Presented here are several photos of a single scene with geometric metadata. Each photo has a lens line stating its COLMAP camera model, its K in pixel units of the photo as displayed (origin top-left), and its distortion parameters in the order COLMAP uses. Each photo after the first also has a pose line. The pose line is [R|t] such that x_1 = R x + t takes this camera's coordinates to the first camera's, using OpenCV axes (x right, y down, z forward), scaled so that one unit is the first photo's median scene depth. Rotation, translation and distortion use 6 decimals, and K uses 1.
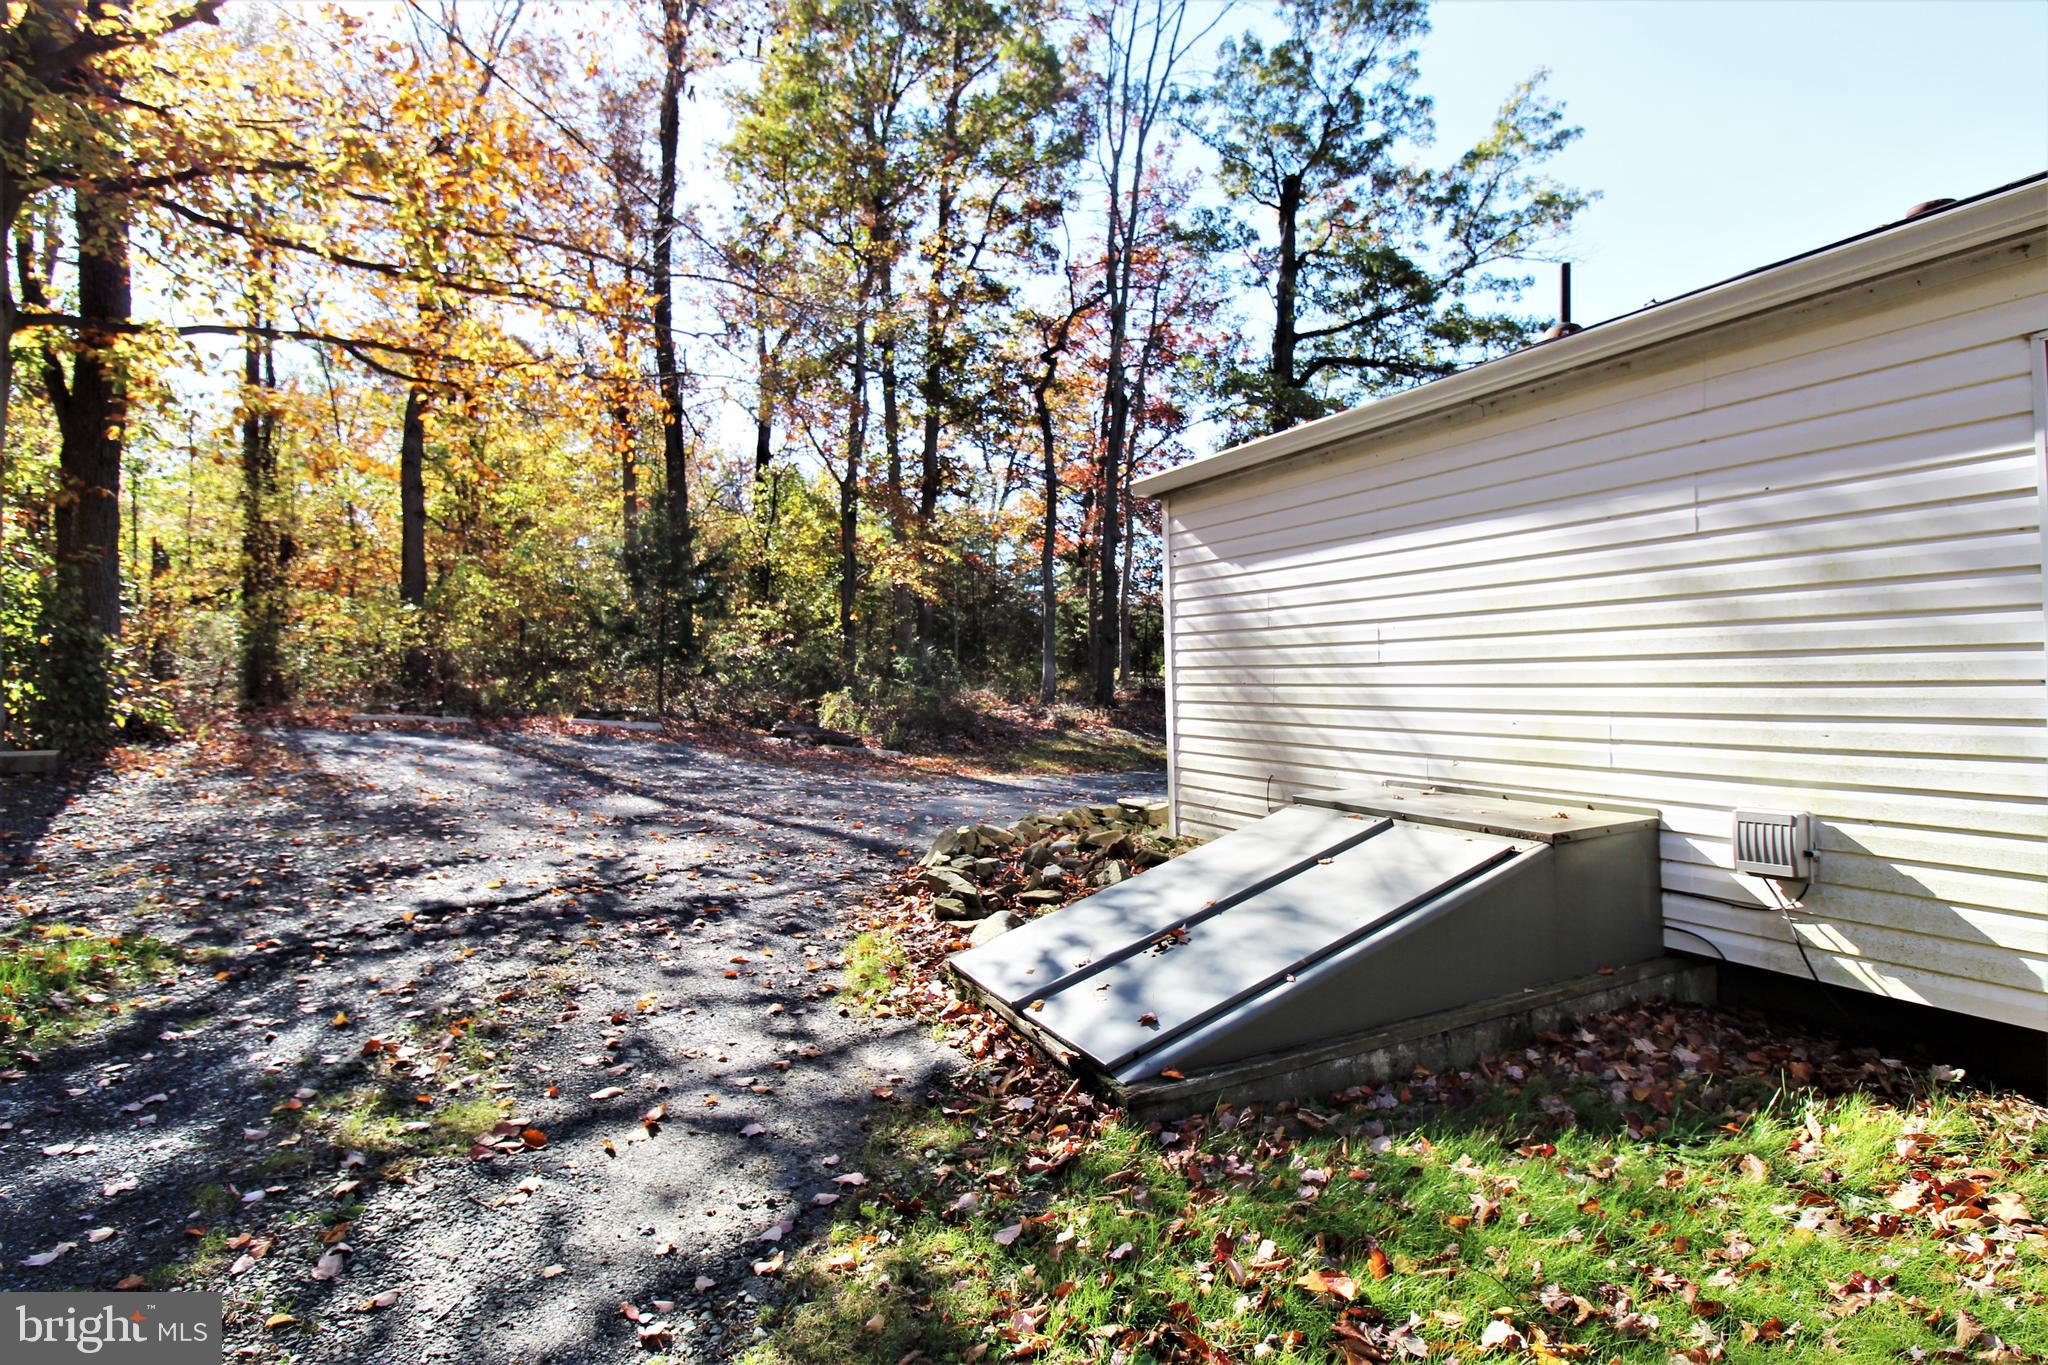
lens RADIAL K [[988.1, 0, 1018.7], [0, 988.1, 661.5], [0, 0, 1]] dist [0.001306, -0.015321]
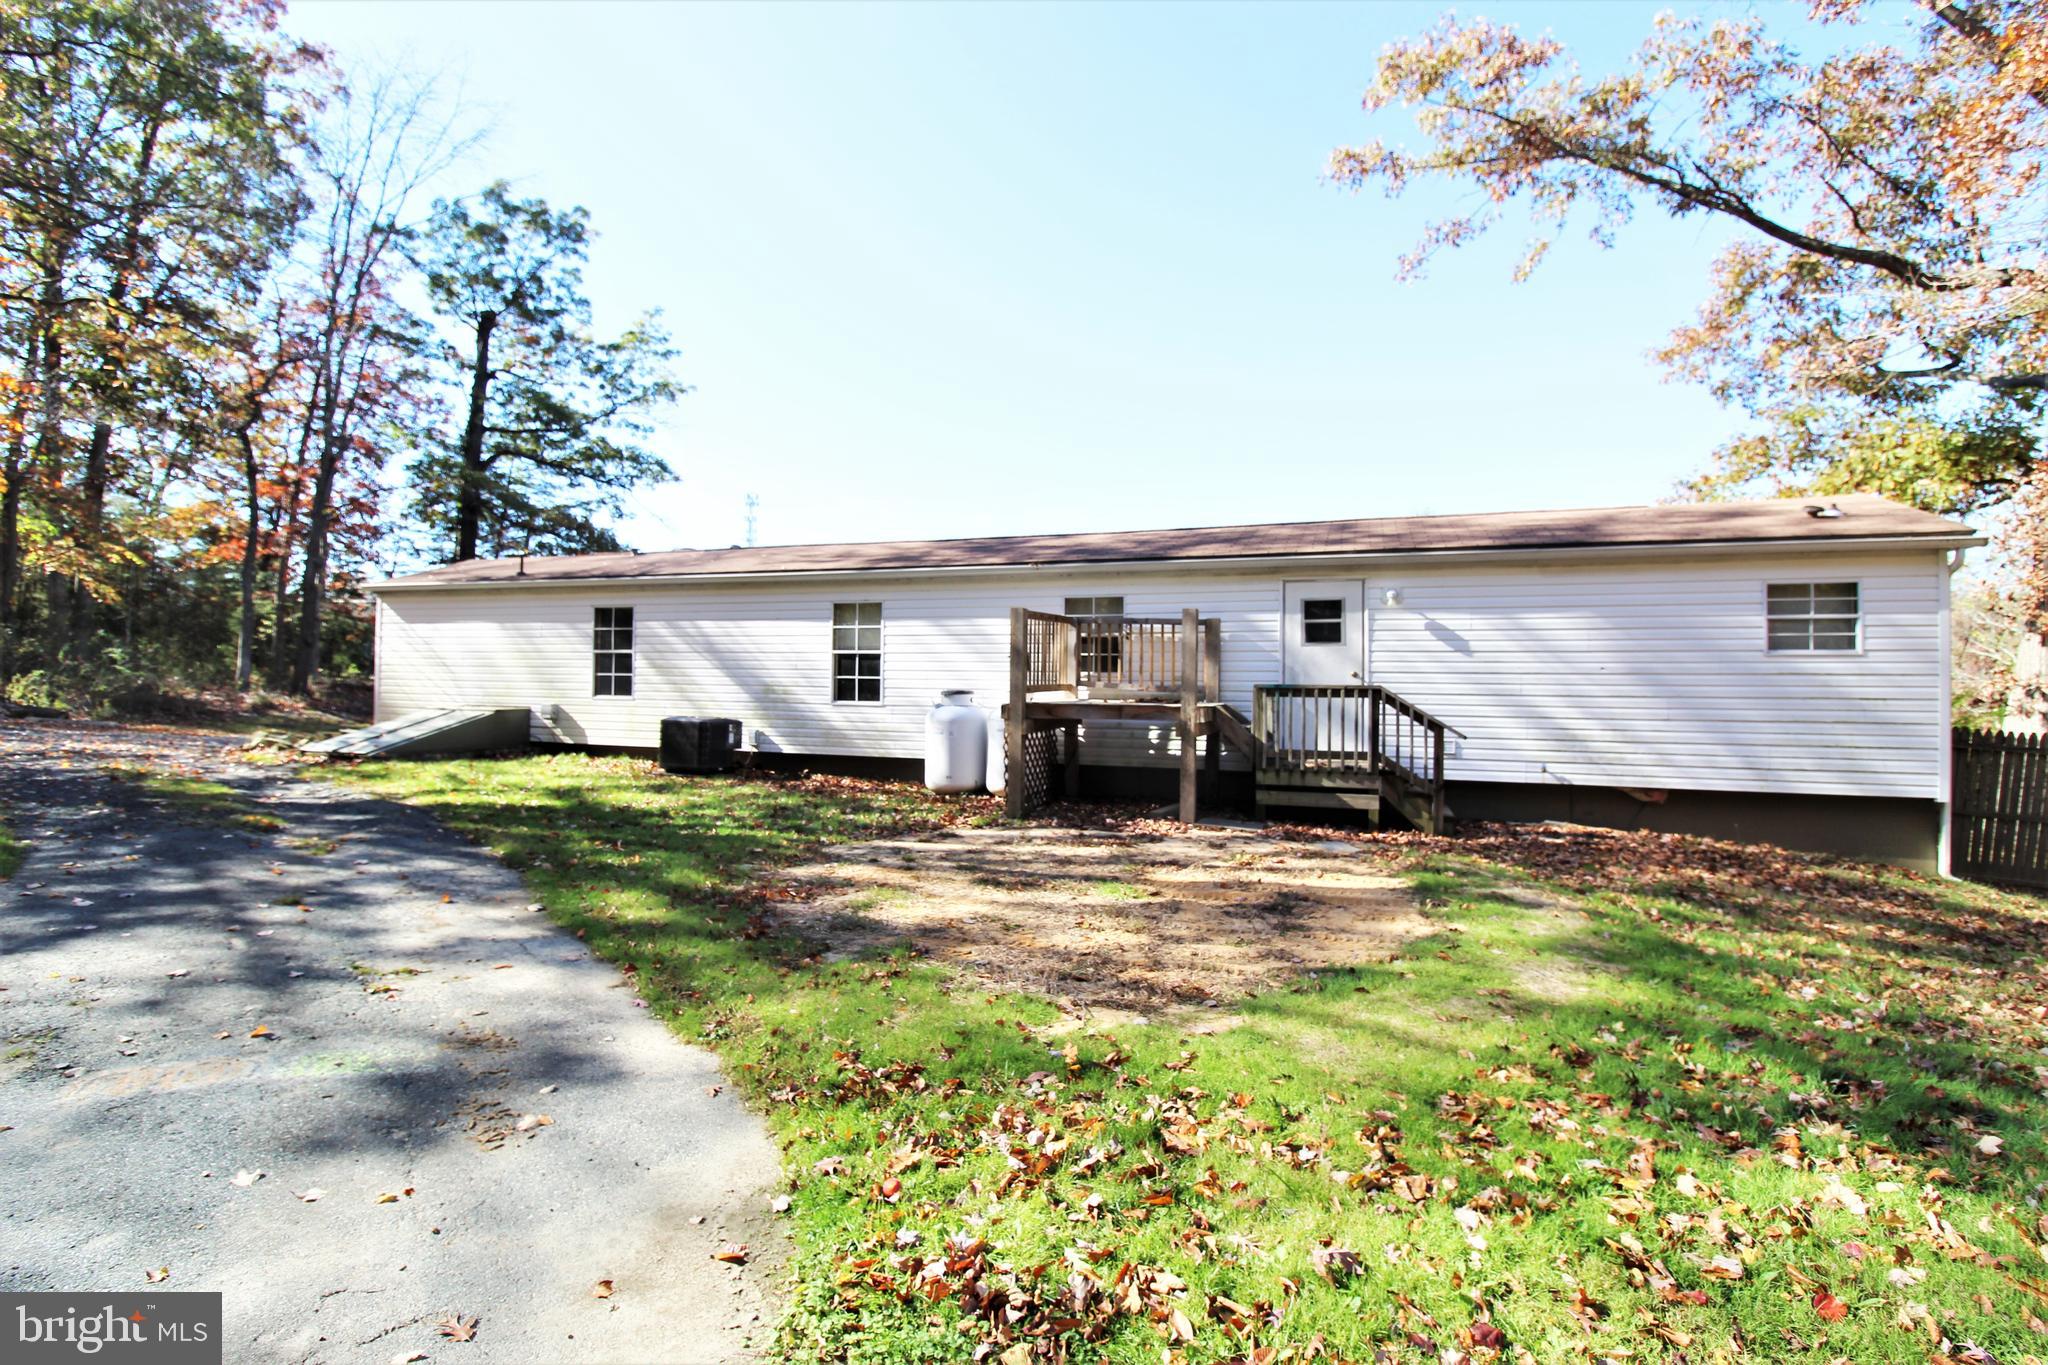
lens RADIAL K [[951.0, 0, 1048.2], [0, 951.0, 672.7], [0, 0, 1]] dist [0.000033, -0.013743]
pose [[0.705690, 0.033999, 0.707705, -0.098737], [-0.036531, 0.999265, -0.011580, -0.002181], [-0.707578, -0.017681, 0.706414, -0.538234]]
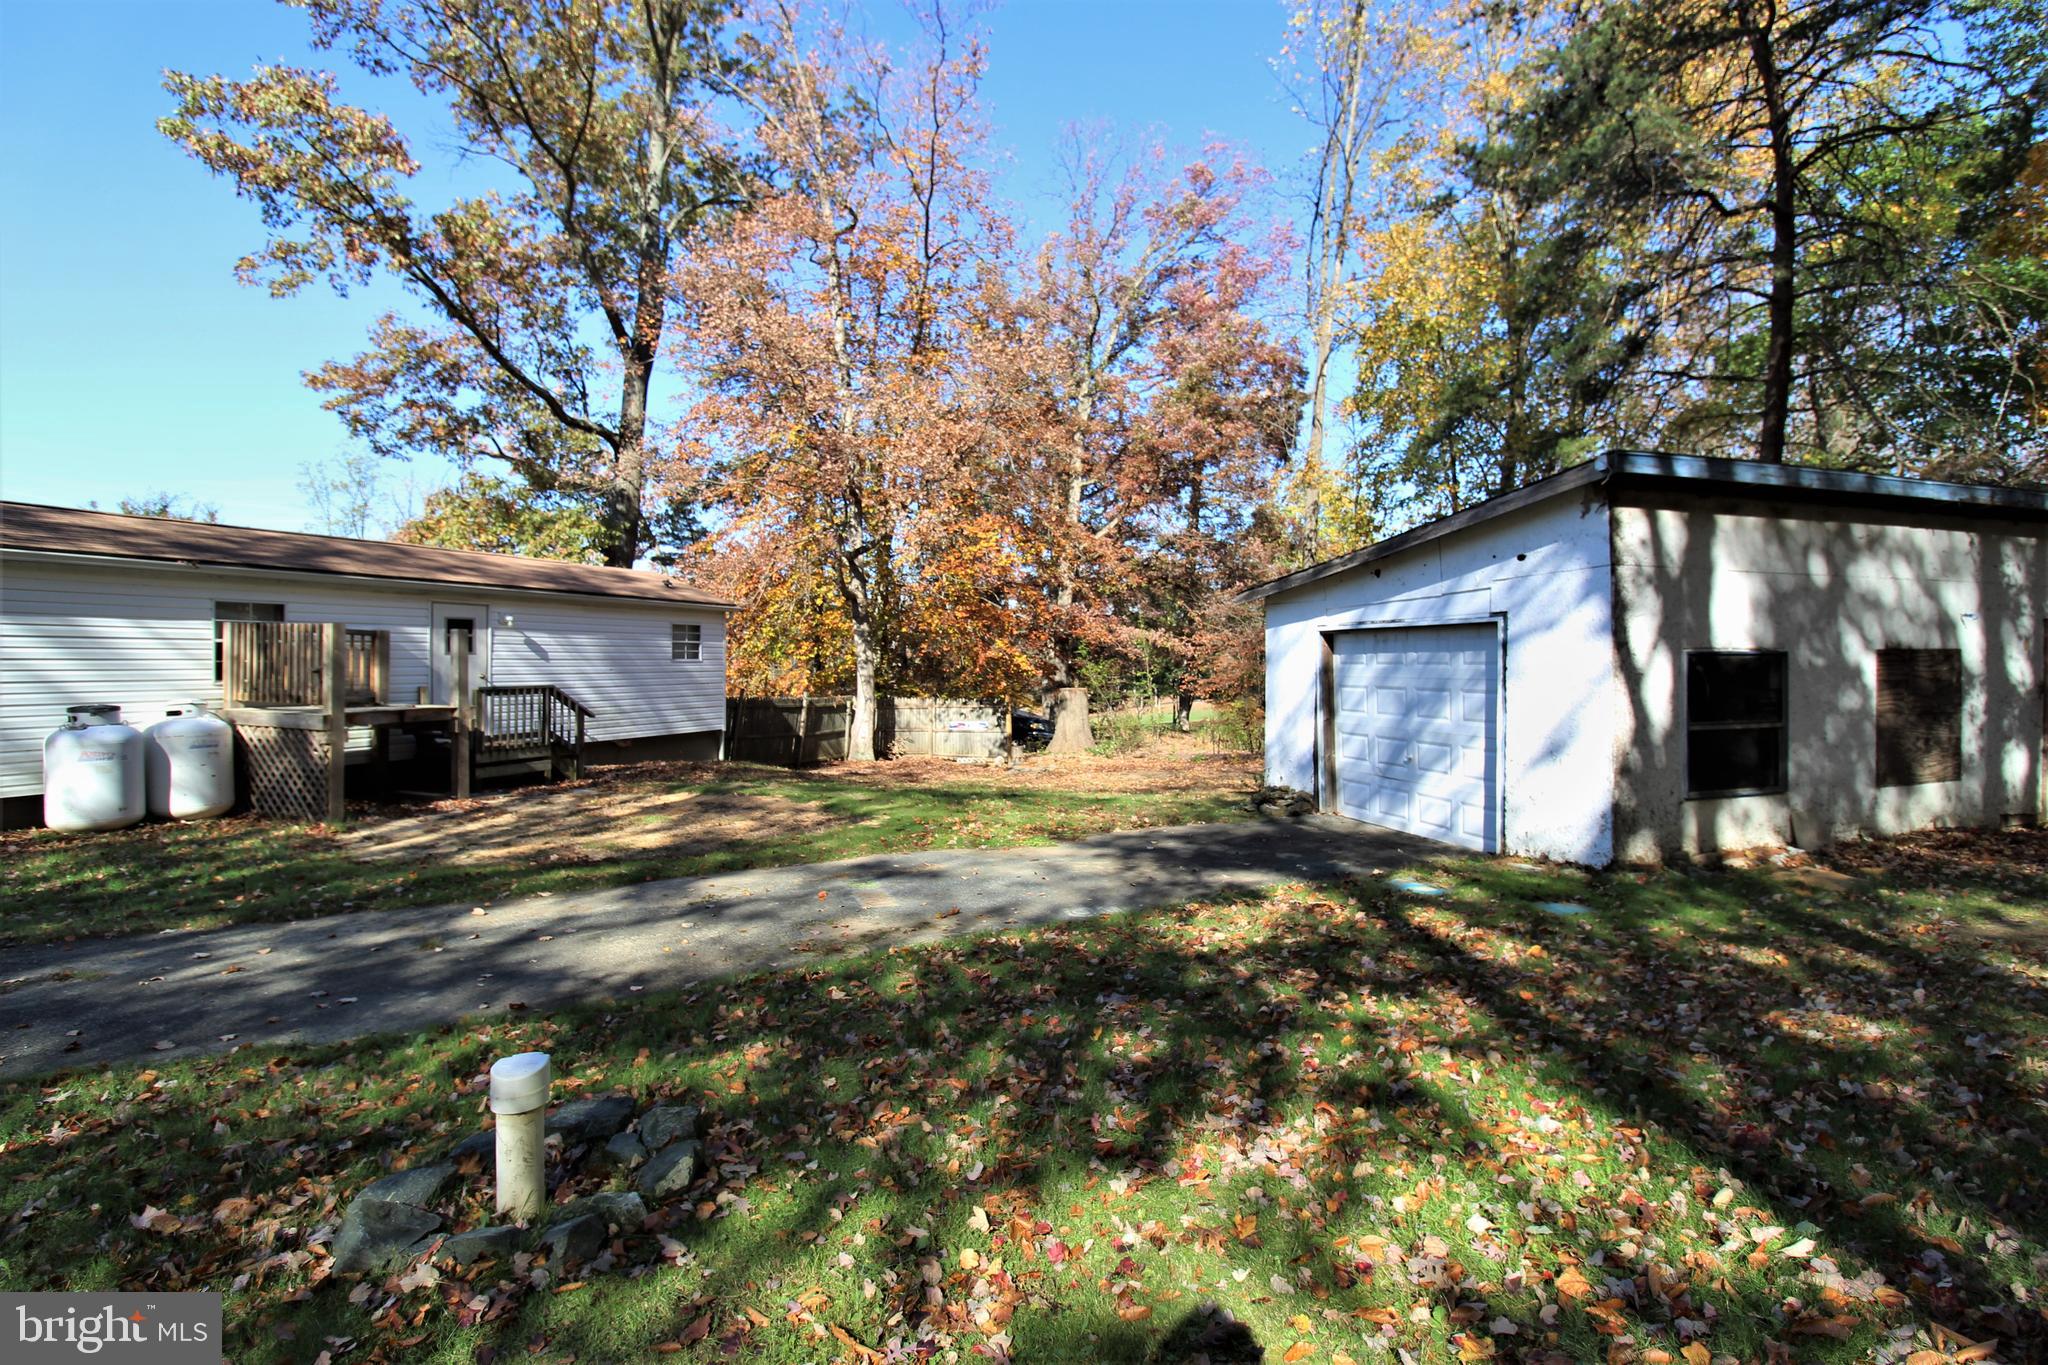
lens RADIAL K [[951.0, 0, 1048.2], [0, 951.0, 672.7], [0, 0, 1]] dist [0.000033, -0.013743]
pose [[-0.681353, 0.007846, 0.731913, -0.372735], [-0.002798, 0.999907, -0.013323, -0.007551], [-0.731950, -0.011125, -0.681268, -0.156378]]
